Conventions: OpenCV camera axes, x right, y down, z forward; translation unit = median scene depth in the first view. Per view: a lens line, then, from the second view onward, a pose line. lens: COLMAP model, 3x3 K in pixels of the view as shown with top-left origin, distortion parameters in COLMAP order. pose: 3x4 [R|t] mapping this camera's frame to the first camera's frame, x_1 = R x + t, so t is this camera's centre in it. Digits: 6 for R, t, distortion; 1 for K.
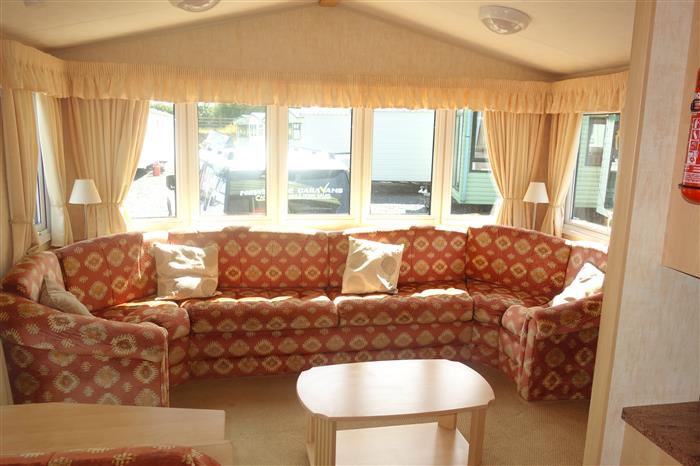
lens RADIAL K [[553.6, 0, 352.0], [0, 553.6, 237.1], [0, 0, 1]] dist [-0.008821, -0.015006]
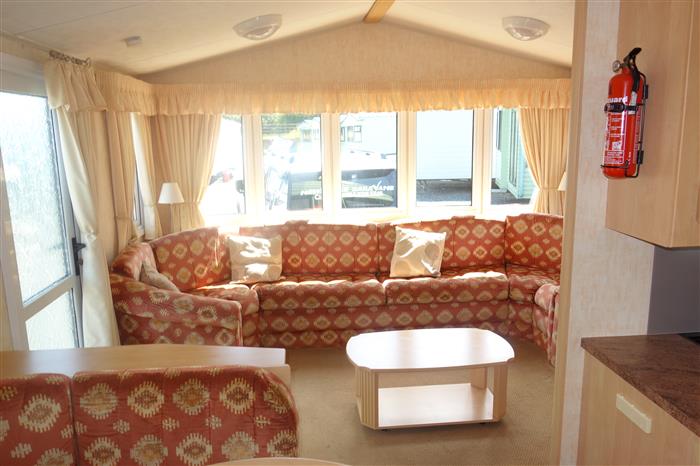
lens RADIAL K [[553.6, 0, 352.0], [0, 553.6, 237.1], [0, 0, 1]] dist [-0.008821, -0.015006]
pose [[0.992927, -0.022785, -0.116519, 0.038748], [0.022626, 0.999740, -0.002680, 0.022410], [0.116550, 0.000025, 0.993185, -0.130243]]
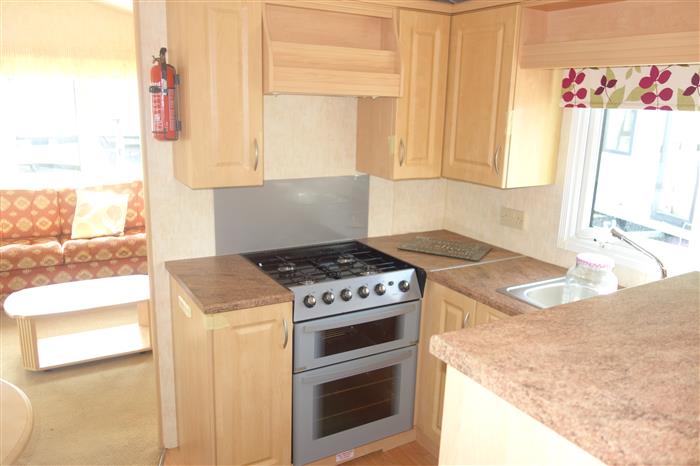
lens RADIAL K [[553.6, 0, 352.0], [0, 553.6, 237.1], [0, 0, 1]] dist [-0.008821, -0.015006]
pose [[0.946360, -0.077364, 0.313716, 0.182127], [0.057900, 0.995801, 0.070908, 0.051301], [-0.317885, -0.048940, 0.946866, -0.304063]]
